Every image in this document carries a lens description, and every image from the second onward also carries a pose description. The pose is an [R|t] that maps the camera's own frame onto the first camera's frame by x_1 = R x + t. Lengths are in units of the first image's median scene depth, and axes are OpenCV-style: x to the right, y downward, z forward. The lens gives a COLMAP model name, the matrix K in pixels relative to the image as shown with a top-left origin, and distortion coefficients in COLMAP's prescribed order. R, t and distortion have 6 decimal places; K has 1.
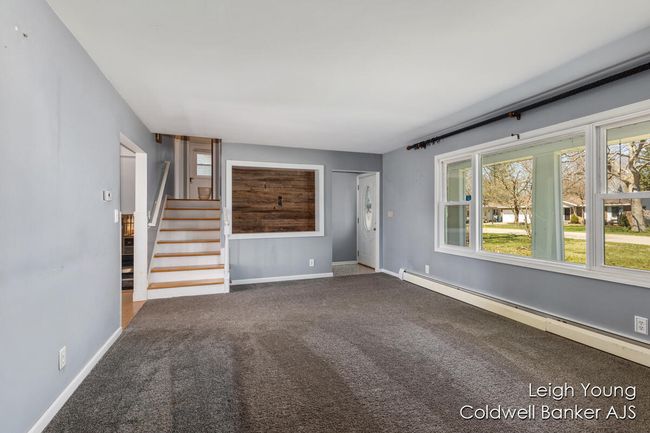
lens RADIAL K [[298.2, 0, 328.7], [0, 298.2, 215.7], [0, 0, 1]] dist [0.021578, -0.000051]
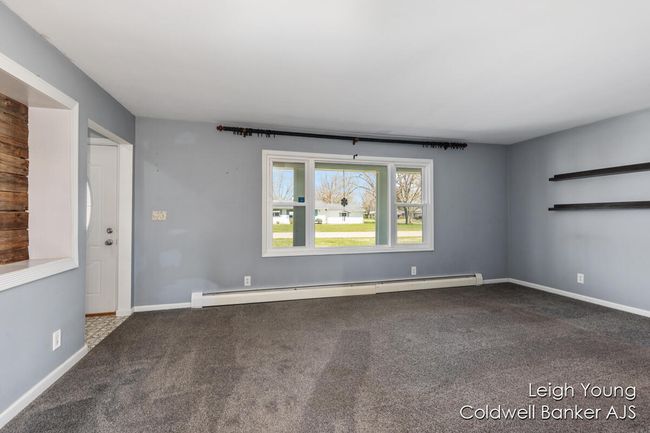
lens RADIAL K [[298.2, 0, 328.7], [0, 298.2, 215.7], [0, 0, 1]] dist [0.021578, -0.000051]
pose [[0.086031, -0.004001, 0.996284, -0.482406], [0.008258, 0.999960, 0.003303, -0.005295], [-0.996258, 0.007944, 0.086060, 0.687747]]
